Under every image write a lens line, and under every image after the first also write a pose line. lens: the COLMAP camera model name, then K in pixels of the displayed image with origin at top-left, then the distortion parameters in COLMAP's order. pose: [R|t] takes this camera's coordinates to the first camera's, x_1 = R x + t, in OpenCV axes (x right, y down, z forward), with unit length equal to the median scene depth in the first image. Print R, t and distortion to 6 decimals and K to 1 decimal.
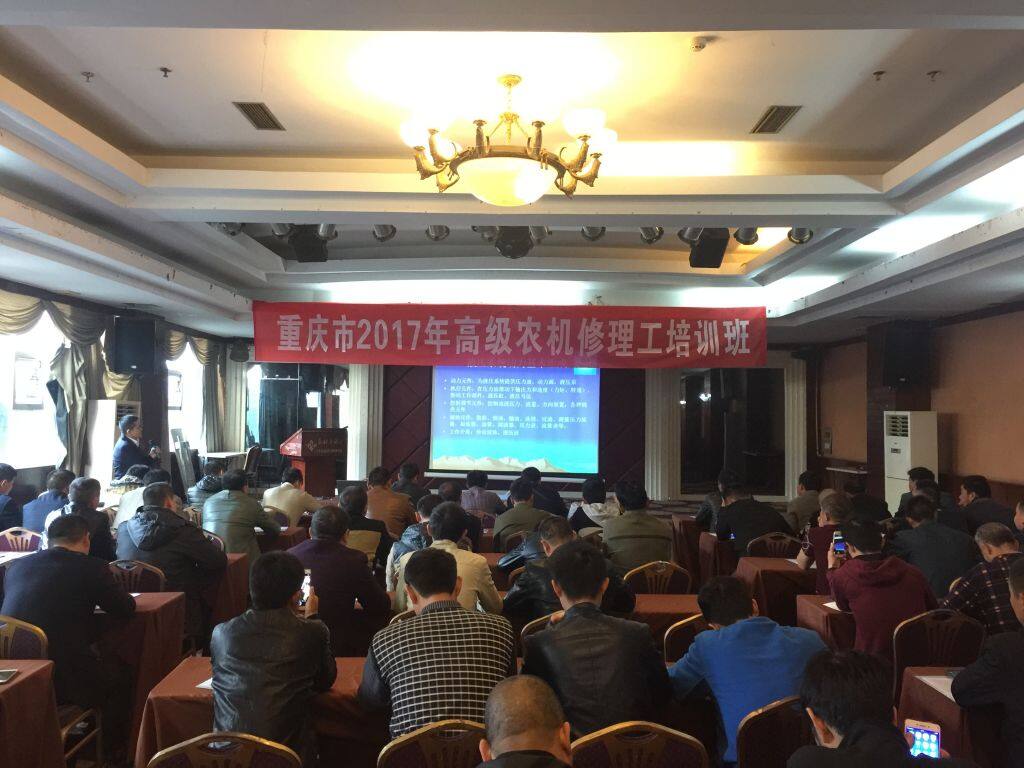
lens RADIAL K [[872.7, 0, 509.3], [0, 872.7, 370.3], [0, 0, 1]] dist [0.058949, -0.000912]
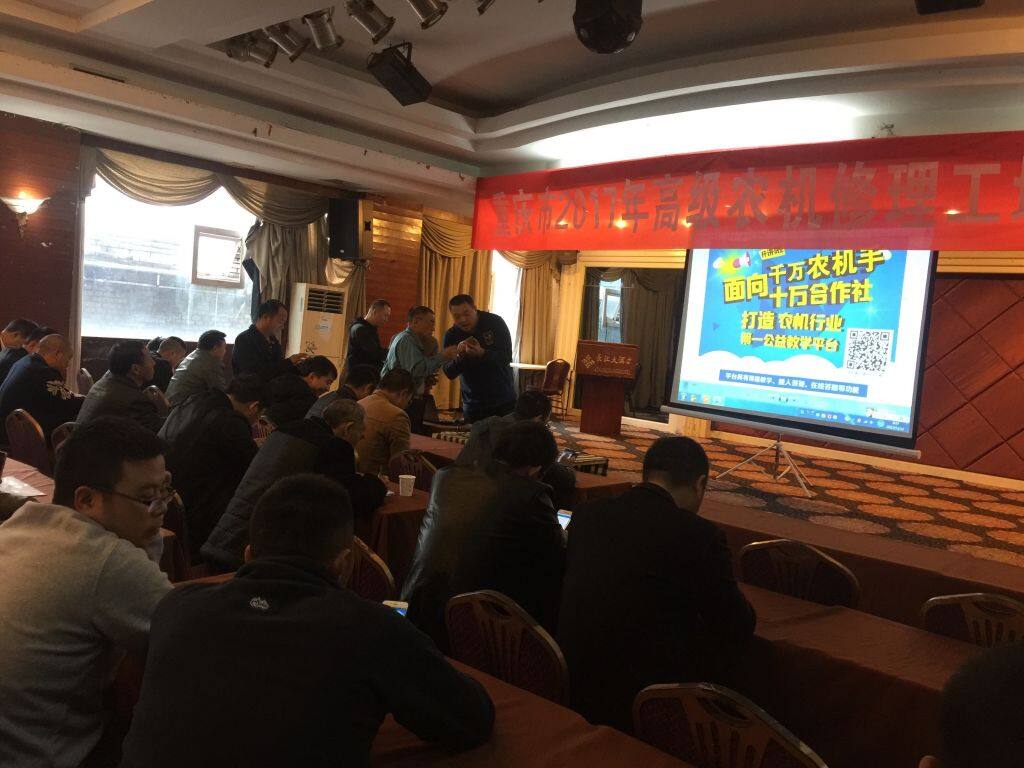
lens RADIAL K [[872.7, 0, 509.3], [0, 872.7, 370.3], [0, 0, 1]] dist [0.058949, -0.000912]
pose [[0.744850, 0.079676, -0.662458, 0.334748], [-0.044198, 0.996556, 0.070165, 0.049130], [0.665767, -0.022984, 0.745806, 0.416764]]
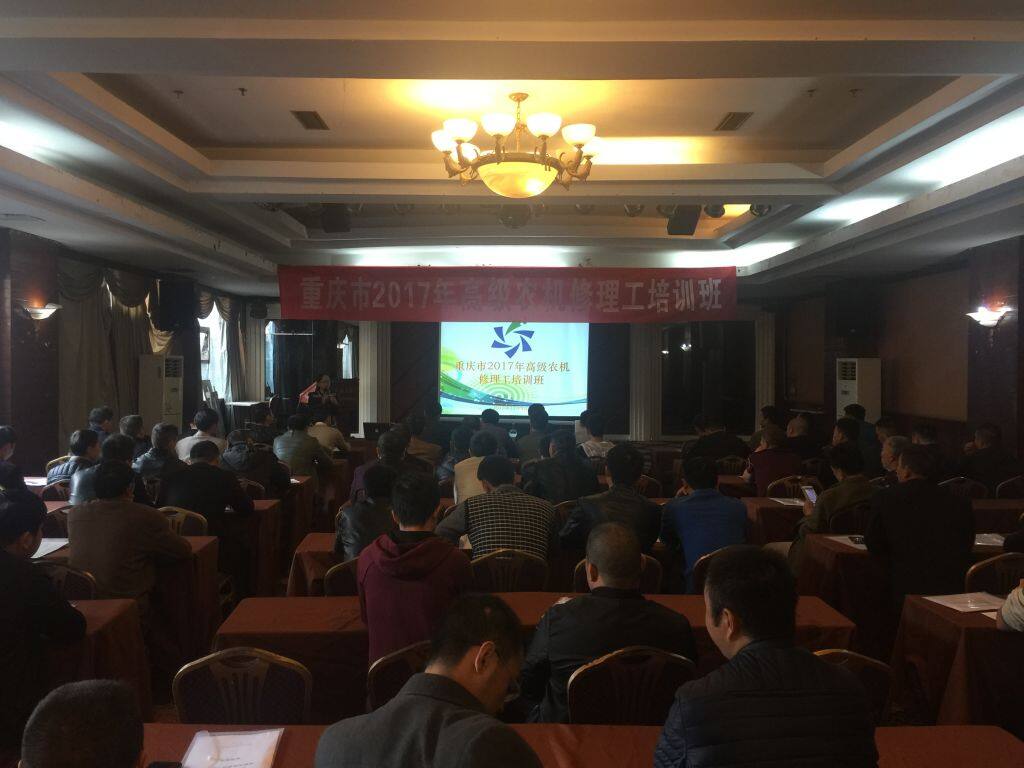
lens RADIAL K [[872.7, 0, 509.3], [0, 872.7, 370.3], [0, 0, 1]] dist [0.058949, -0.000912]
pose [[0.999848, -0.008937, 0.014994, -0.017477], [0.008085, 0.998400, 0.055967, -0.005542], [-0.015470, -0.055837, 0.998320, -0.132530]]
